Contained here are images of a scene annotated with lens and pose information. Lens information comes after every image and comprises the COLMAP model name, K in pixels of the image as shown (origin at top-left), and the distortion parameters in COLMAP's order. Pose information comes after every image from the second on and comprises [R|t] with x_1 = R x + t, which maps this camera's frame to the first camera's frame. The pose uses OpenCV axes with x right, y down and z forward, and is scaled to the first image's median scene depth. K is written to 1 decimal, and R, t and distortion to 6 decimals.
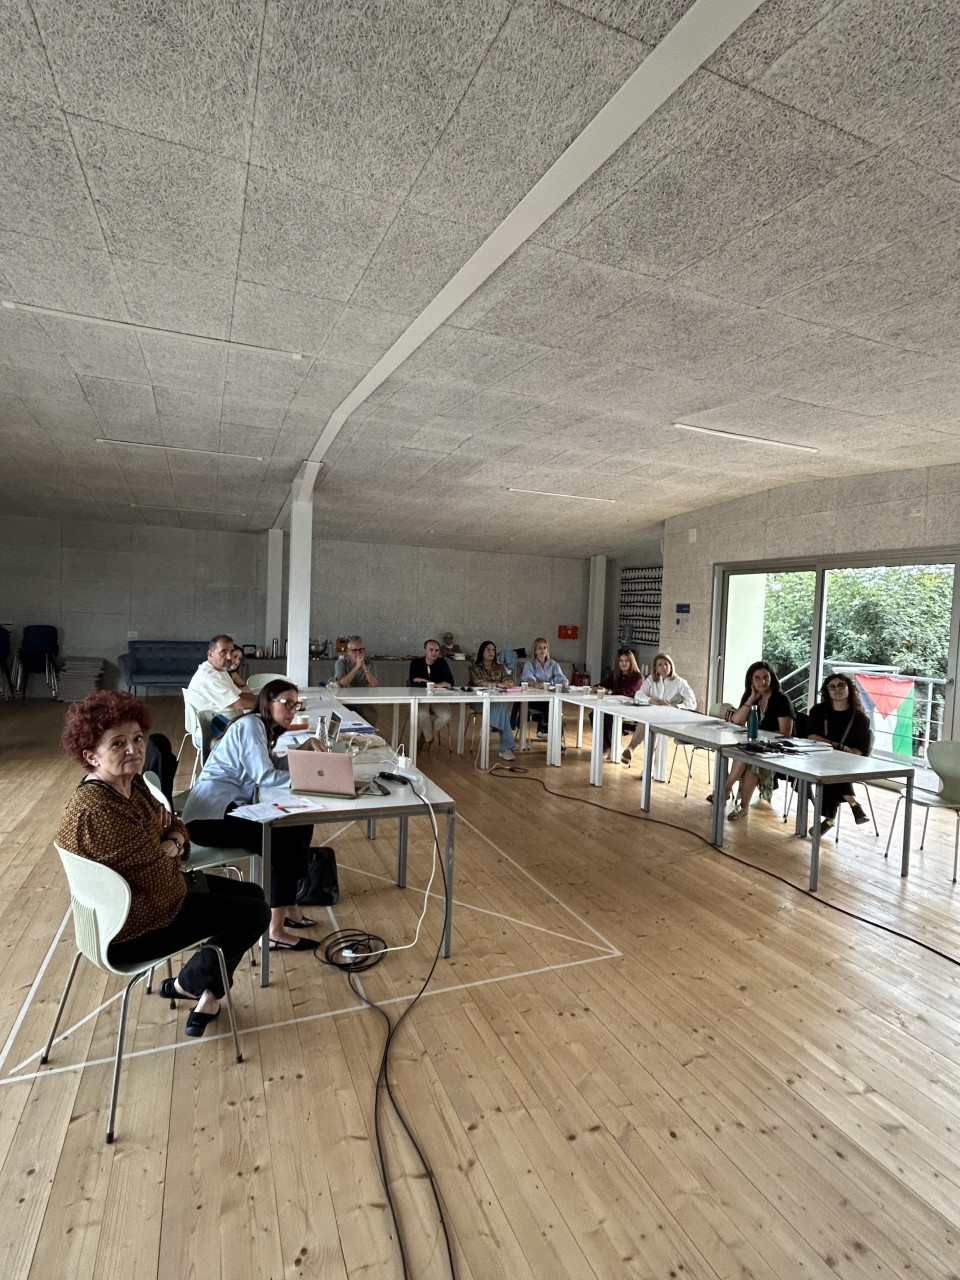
lens RADIAL K [[640.5, 0, 480.0], [0, 640.5, 640.0], [0, 0, 1]] dist [0.001252, 0.000088]
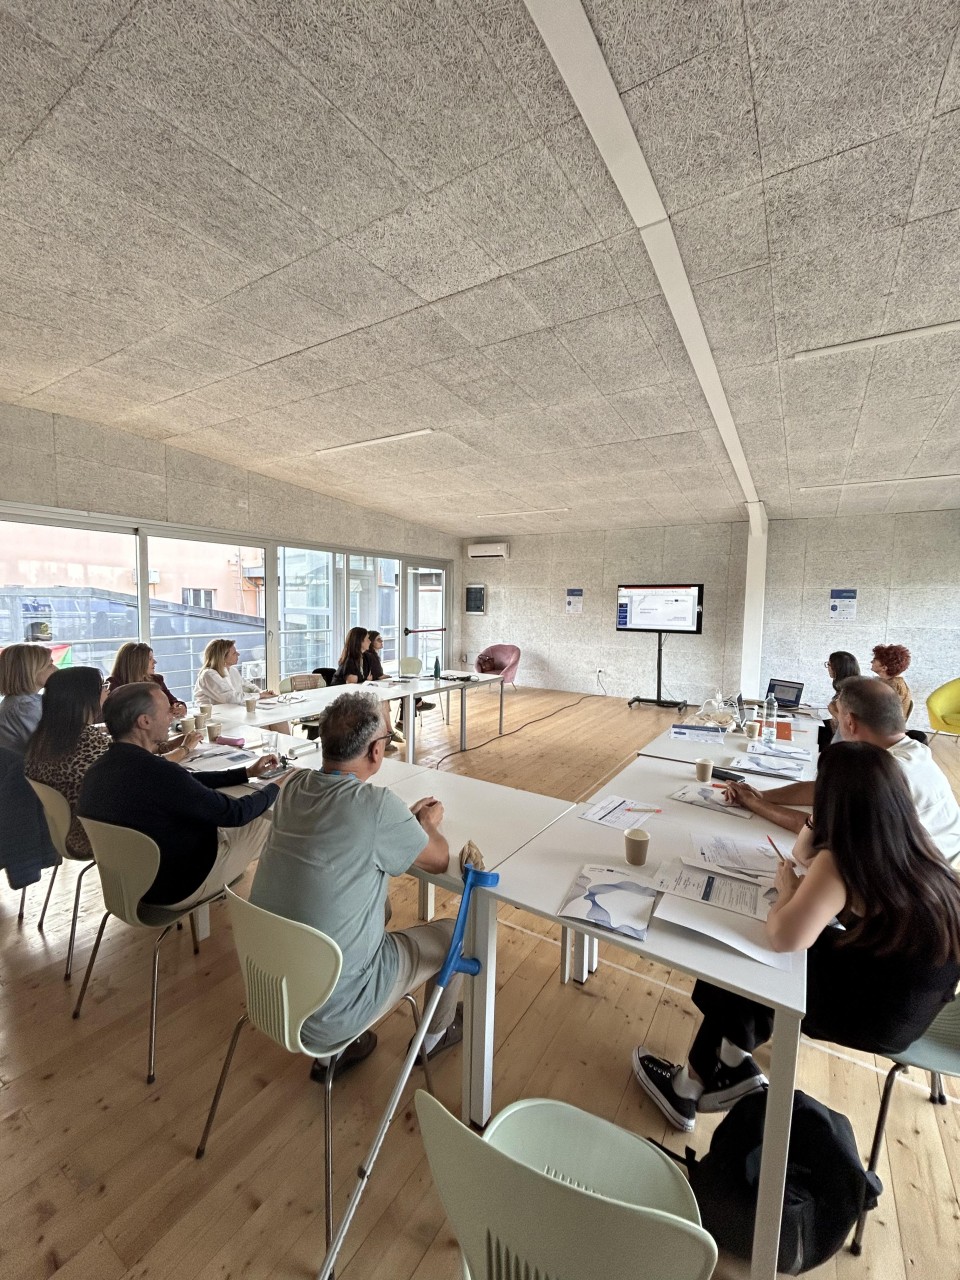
lens RADIAL K [[528.0, 0, 480.0], [0, 528.0, 640.0], [0, 0, 1]] dist [-0.001089, -0.000064]
pose [[-0.577620, -0.105937, 0.809402, -0.306453], [-0.002376, 0.991757, 0.128109, -0.045040], [-0.816302, 0.072076, -0.573111, 0.823156]]
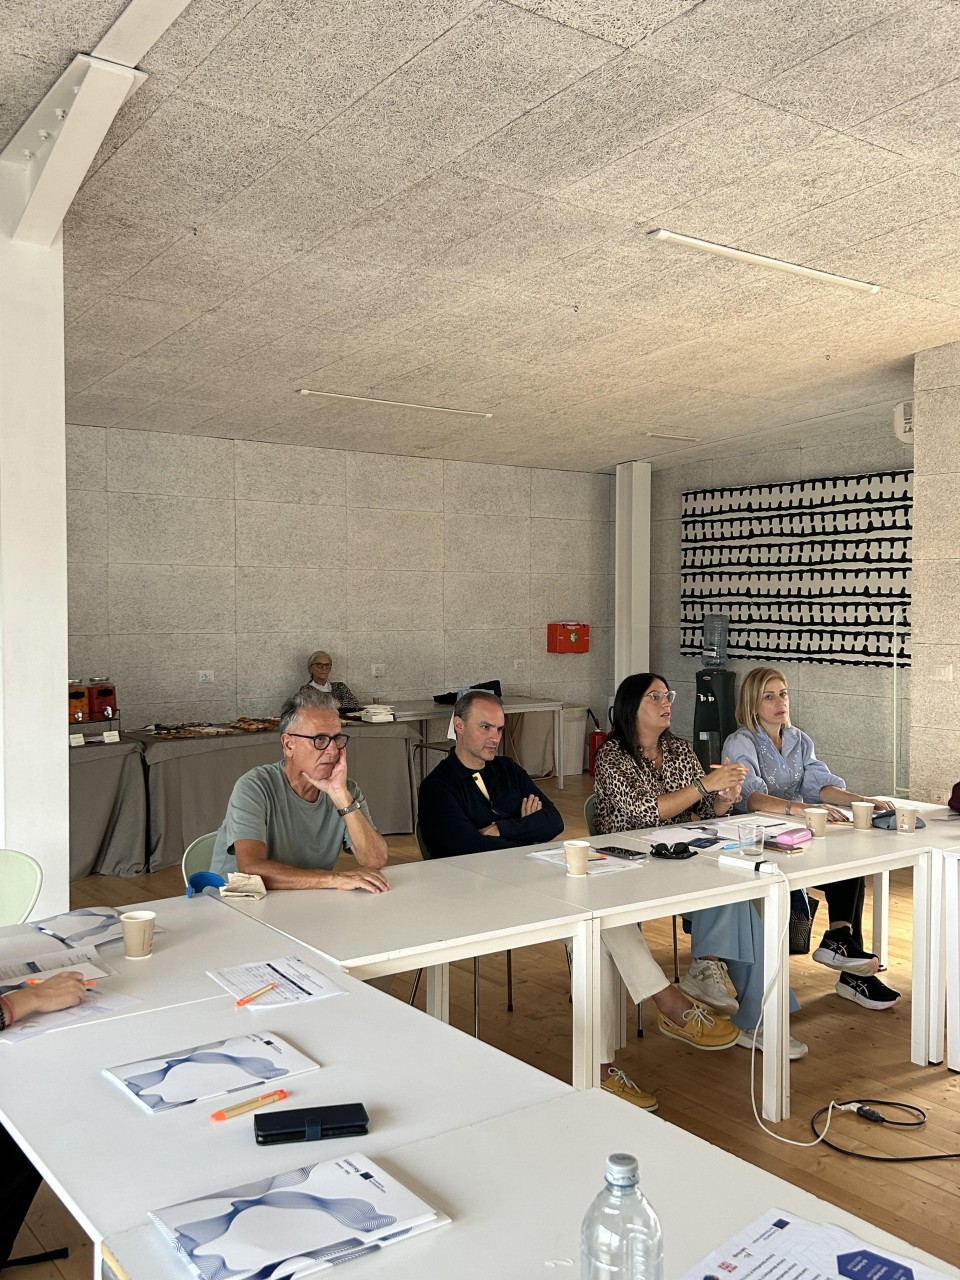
lens RADIAL K [[1171.7, 0, 467.0], [0, 1171.7, 635.8], [0, 0, 1]] dist [0.148402, -0.407833]
pose [[0.972498, -0.043998, 0.228717, -0.177197], [0.046396, 0.998910, -0.005118, -0.019832], [-0.228242, 0.015589, 0.973480, 0.349929]]
